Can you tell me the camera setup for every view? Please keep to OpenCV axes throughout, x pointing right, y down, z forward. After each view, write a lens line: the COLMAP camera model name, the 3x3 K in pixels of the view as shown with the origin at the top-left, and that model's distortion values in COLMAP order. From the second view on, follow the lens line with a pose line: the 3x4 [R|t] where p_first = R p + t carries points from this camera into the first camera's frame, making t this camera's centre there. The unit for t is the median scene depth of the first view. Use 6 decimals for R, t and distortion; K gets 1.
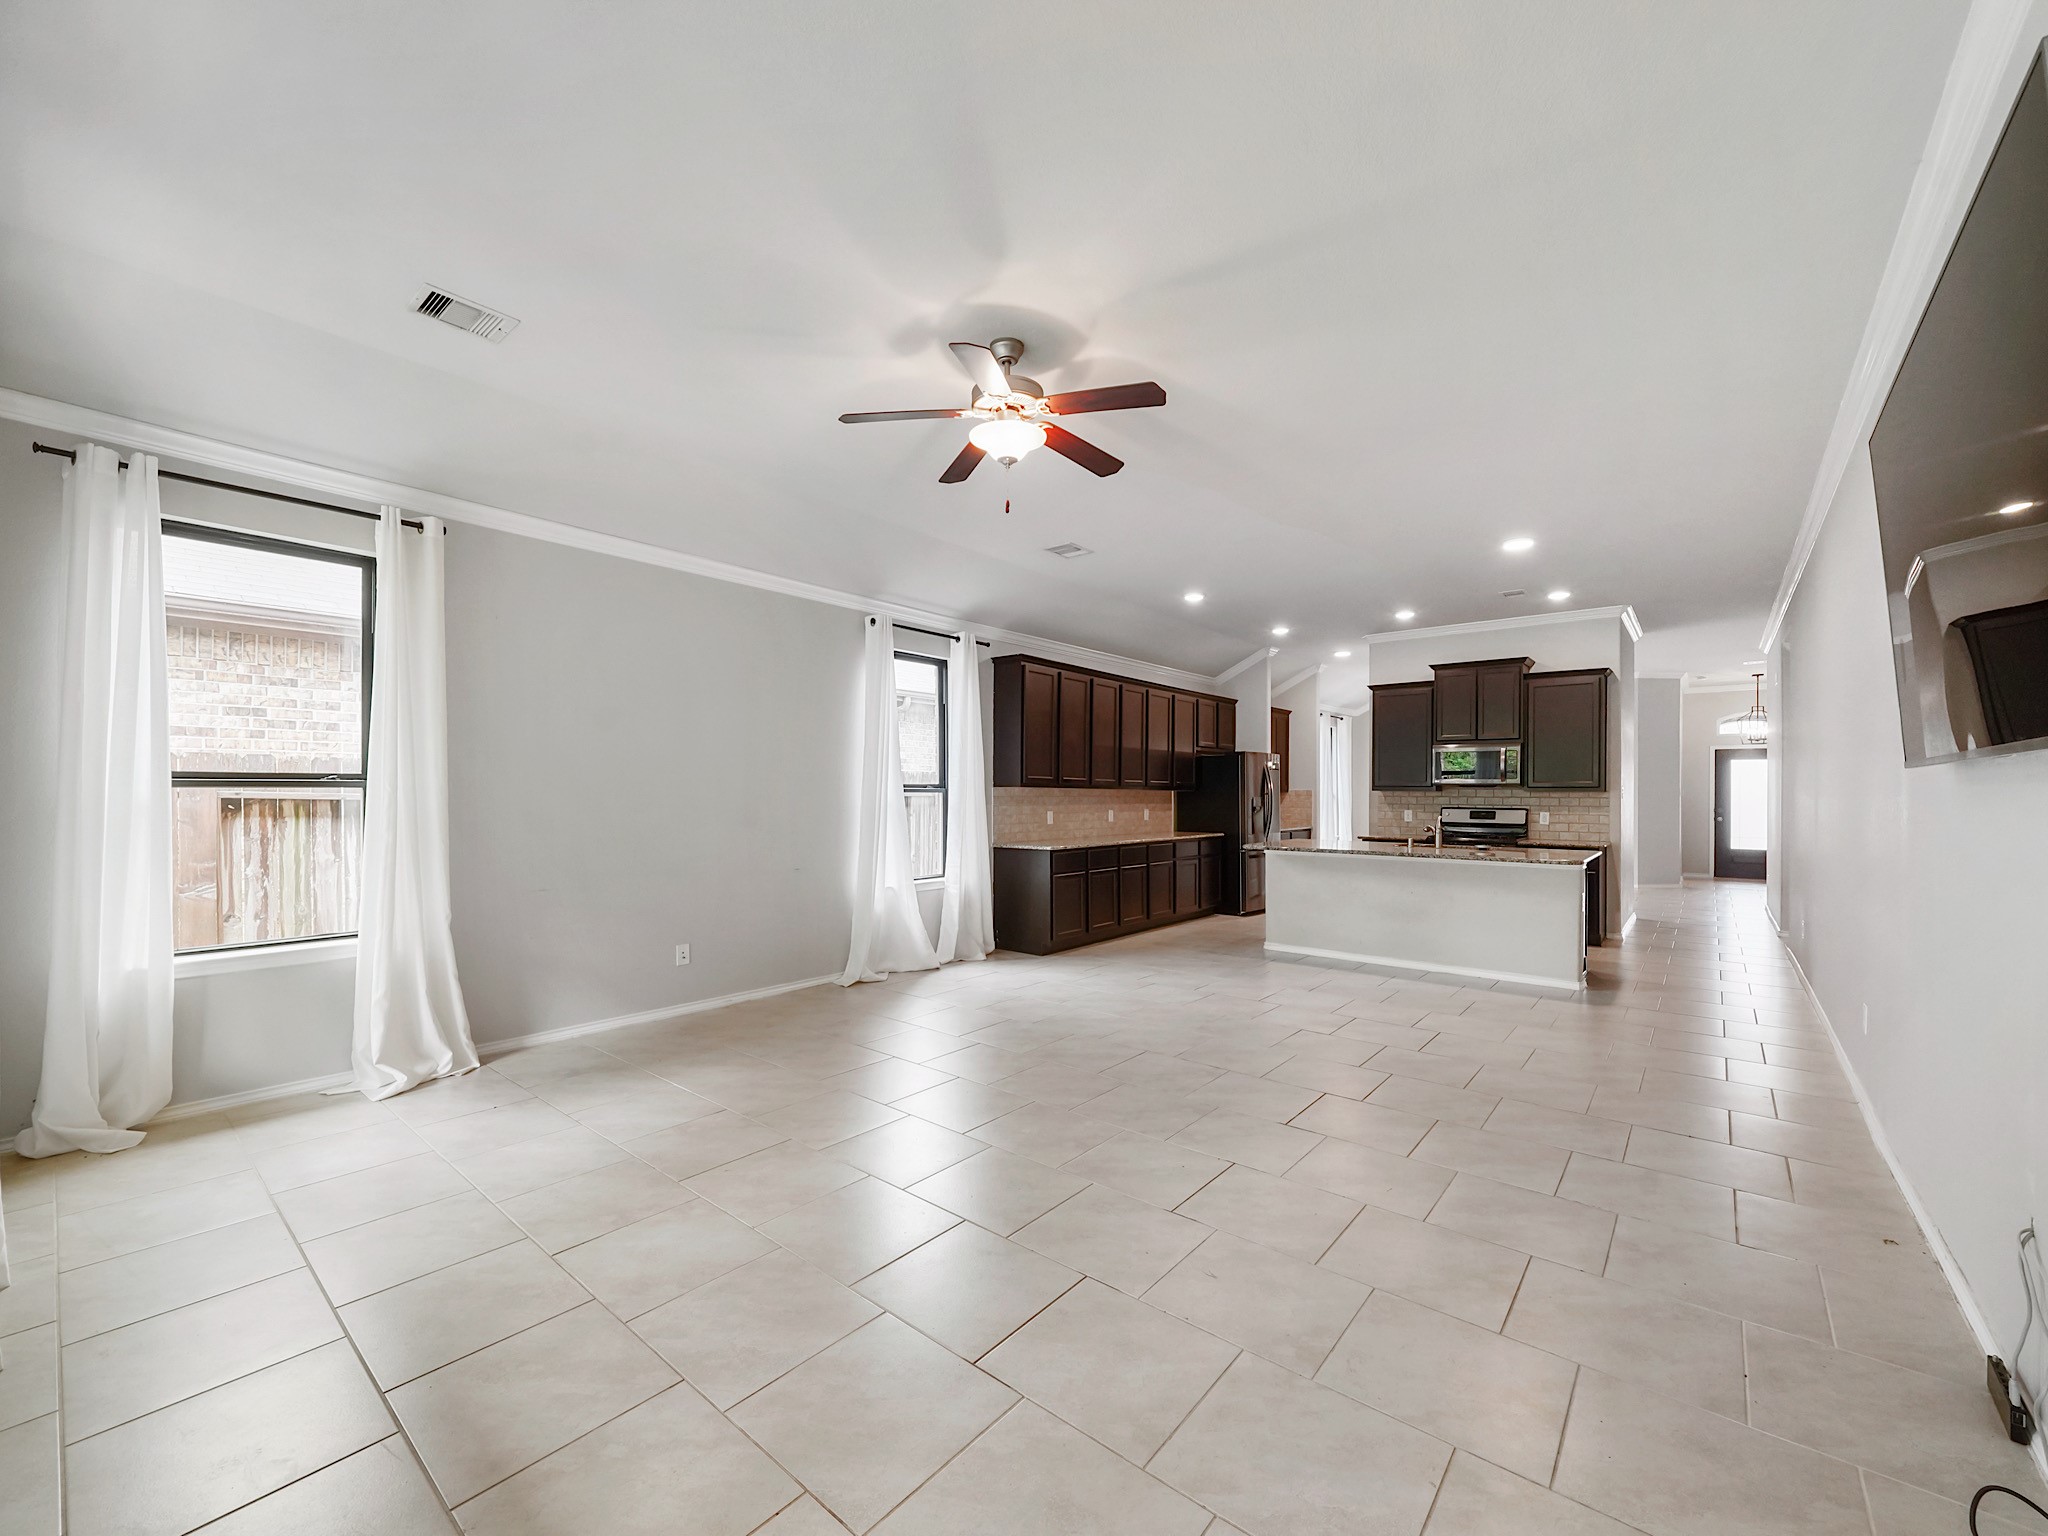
lens RADIAL K [[819.3, 0, 1016.5], [0, 819.3, 788.4], [0, 0, 1]] dist [-0.003126, -0.000386]
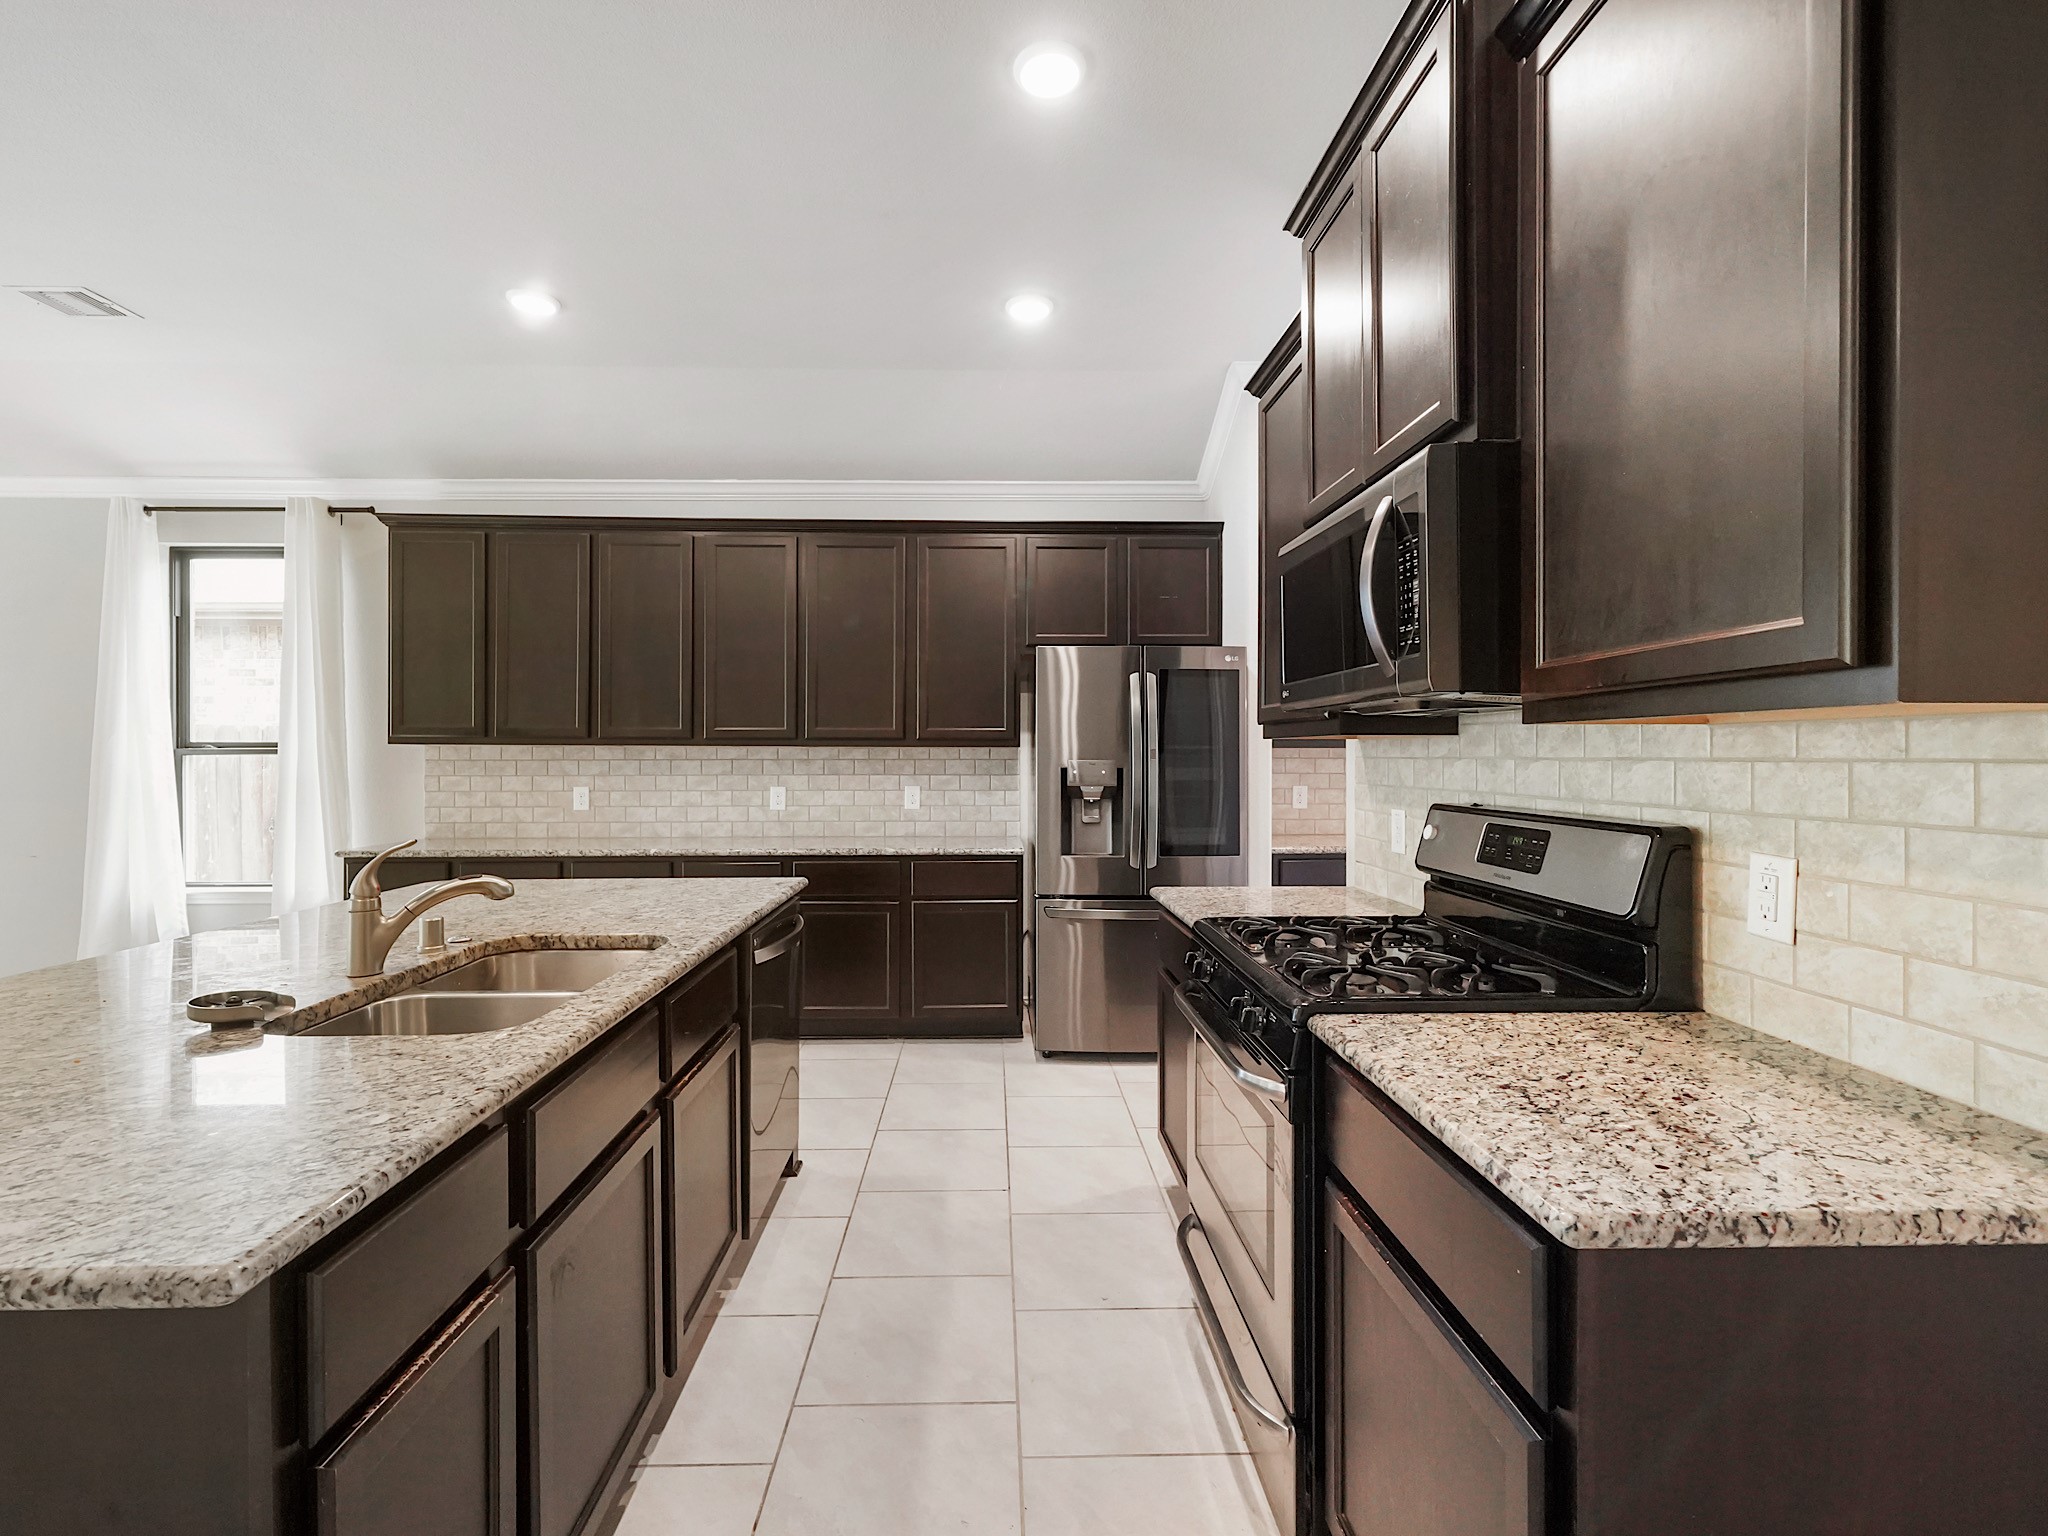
lens RADIAL K [[917.7, 0, 1010.3], [0, 917.7, 759.0], [0, 0, 1]] dist [0.005844, -0.001287]
pose [[0.661063, -0.003281, -0.750323, 0.642600], [0.007077, 0.999973, 0.001863, 0.008901], [0.750297, -0.006542, 0.661069, 0.737565]]
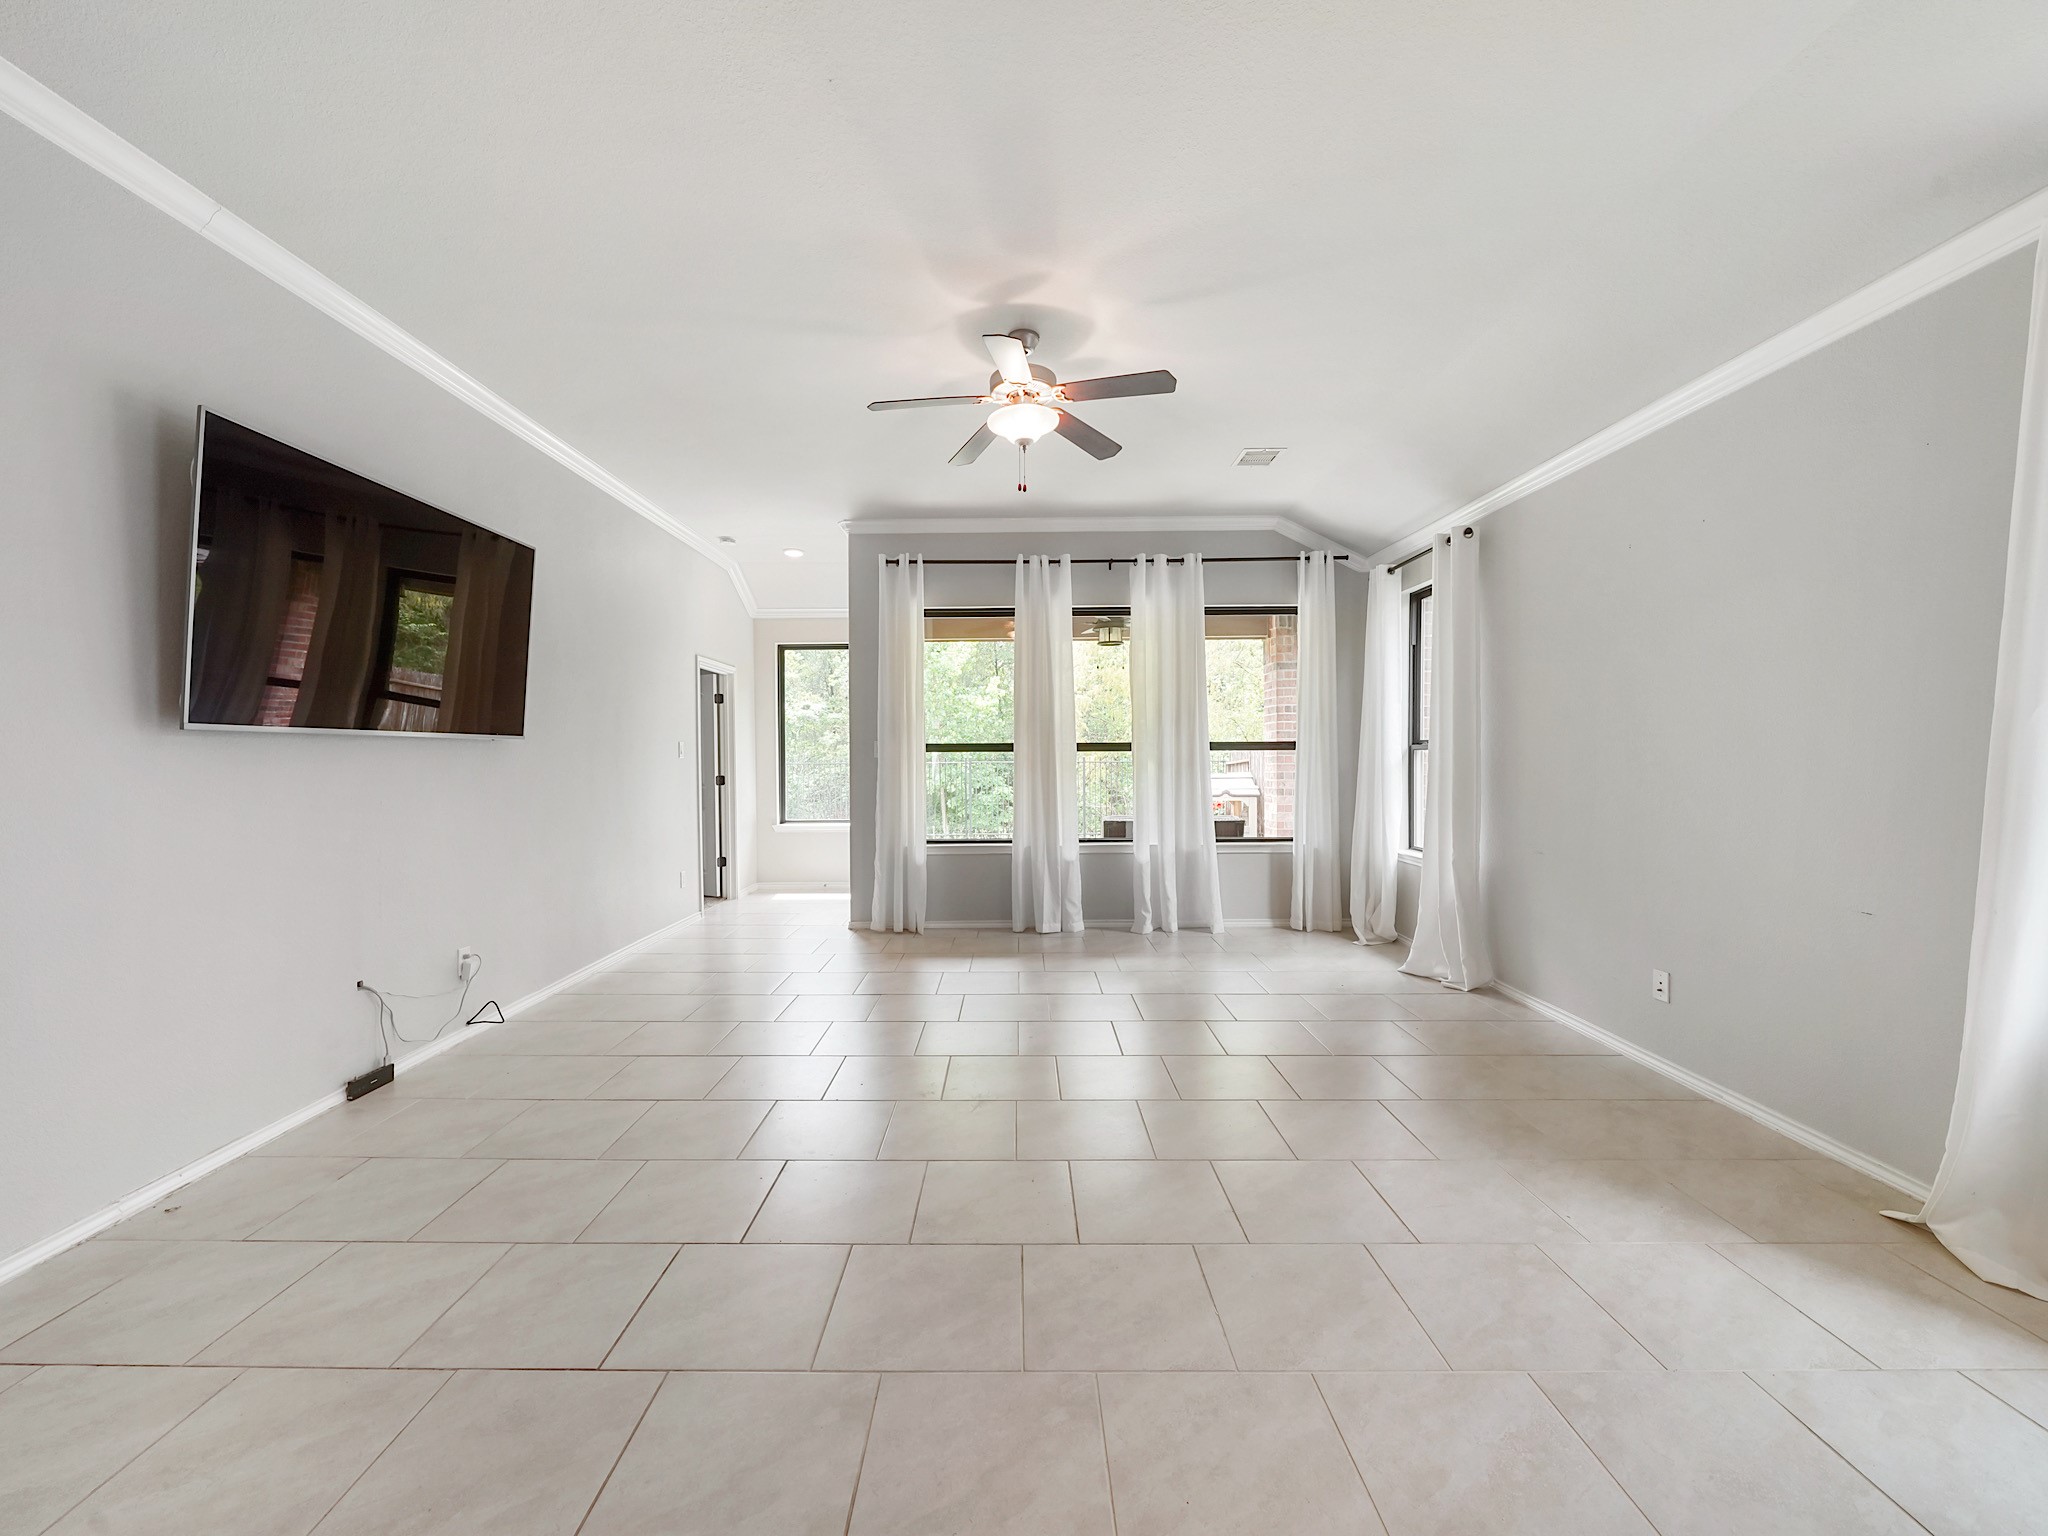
lens RADIAL K [[819.3, 0, 1008.8], [0, 819.3, 767.6], [0, 0, 1]] dist [-0.003126, -0.000386]
pose [[-0.768881, 0.009408, -0.639323, 0.265027], [0.003597, 0.999940, 0.010389, 0.006256], [0.639382, 0.005688, -0.768868, 0.690072]]
